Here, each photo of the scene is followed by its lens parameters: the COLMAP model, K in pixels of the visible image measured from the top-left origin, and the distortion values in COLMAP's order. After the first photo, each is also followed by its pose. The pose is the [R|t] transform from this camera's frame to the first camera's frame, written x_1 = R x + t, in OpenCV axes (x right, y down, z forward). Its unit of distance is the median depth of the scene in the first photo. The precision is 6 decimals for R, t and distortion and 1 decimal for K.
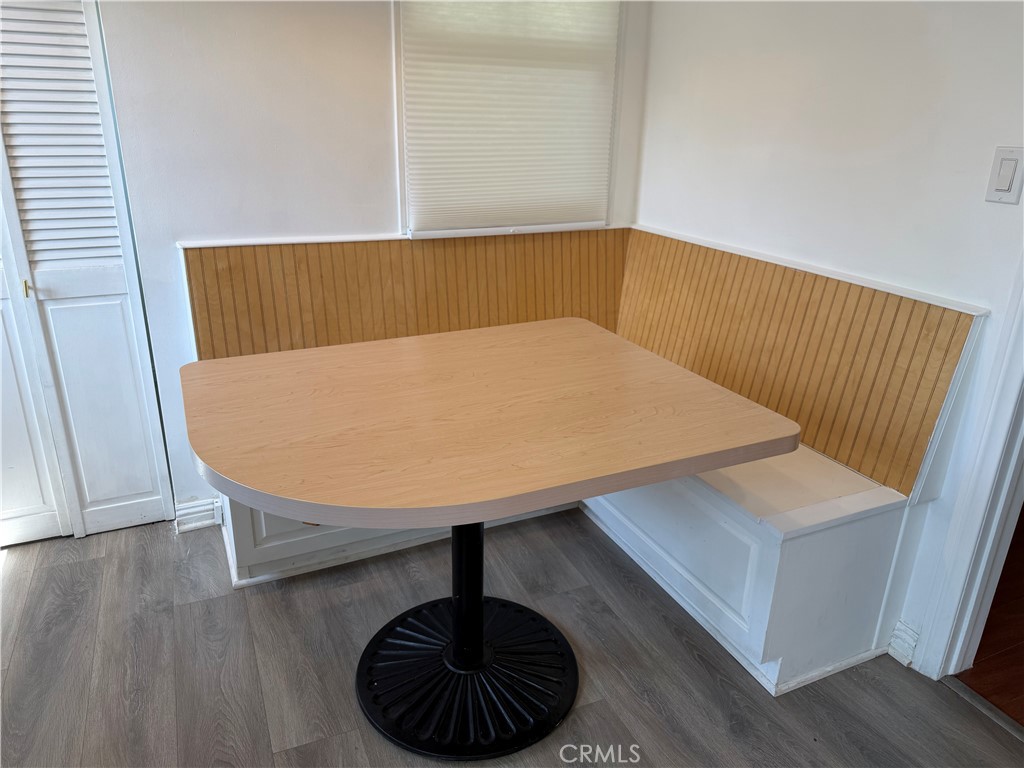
lens RADIAL K [[712.4, 0, 502.3], [0, 712.4, 385.2], [0, 0, 1]] dist [0.065866, -0.086964]
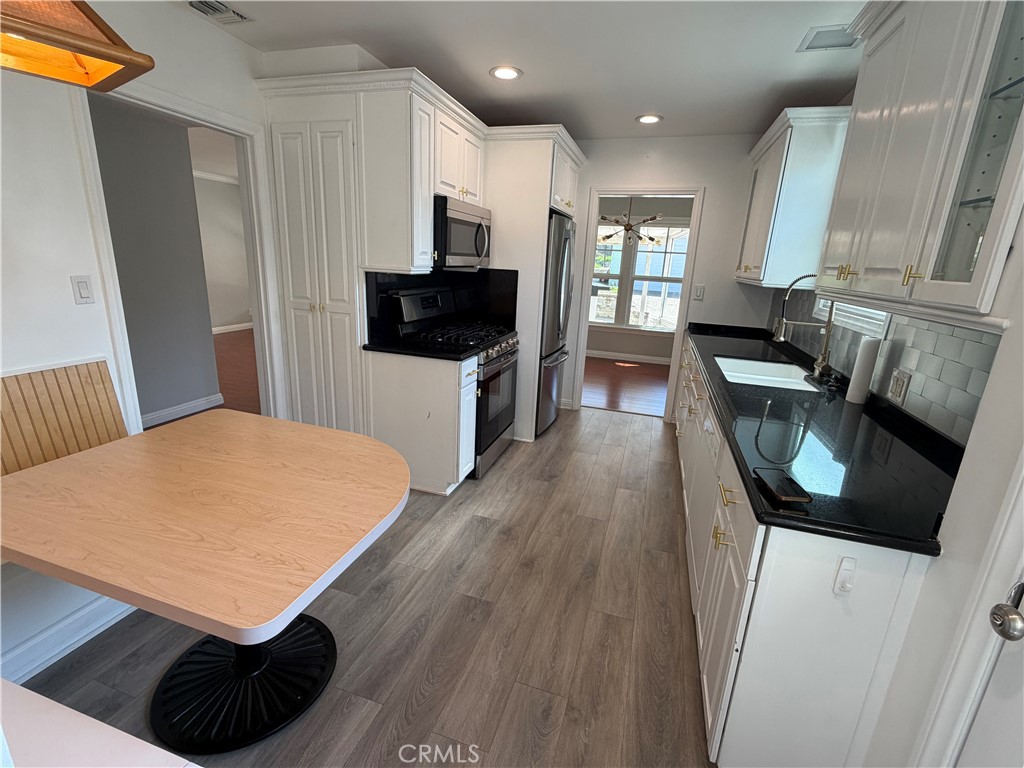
lens RADIAL K [[467.1, 0, 509.2], [0, 467.1, 382.6], [0, 0, 1]] dist [0.003885, -0.010087]
pose [[-0.741809, -0.225531, 0.631550, -0.715524], [0.176333, 0.843016, 0.508165, -0.366657], [-0.647013, 0.488324, -0.585588, 0.787068]]
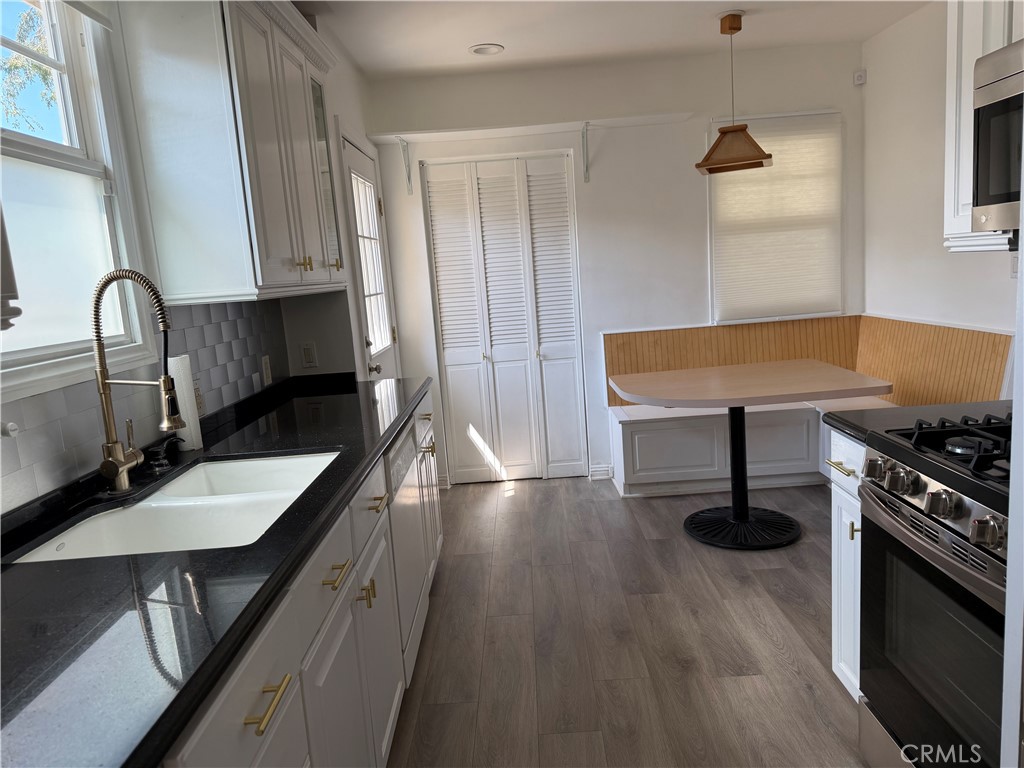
lens RADIAL K [[724.3, 0, 511.2], [0, 724.3, 381.0], [0, 0, 1]] dist [0.103229, -0.172549]
pose [[0.905800, -0.024404, -0.423003, 0.204331], [-0.058959, 0.981368, -0.182870, 0.341990], [0.419584, 0.190584, 0.887484, -0.953621]]
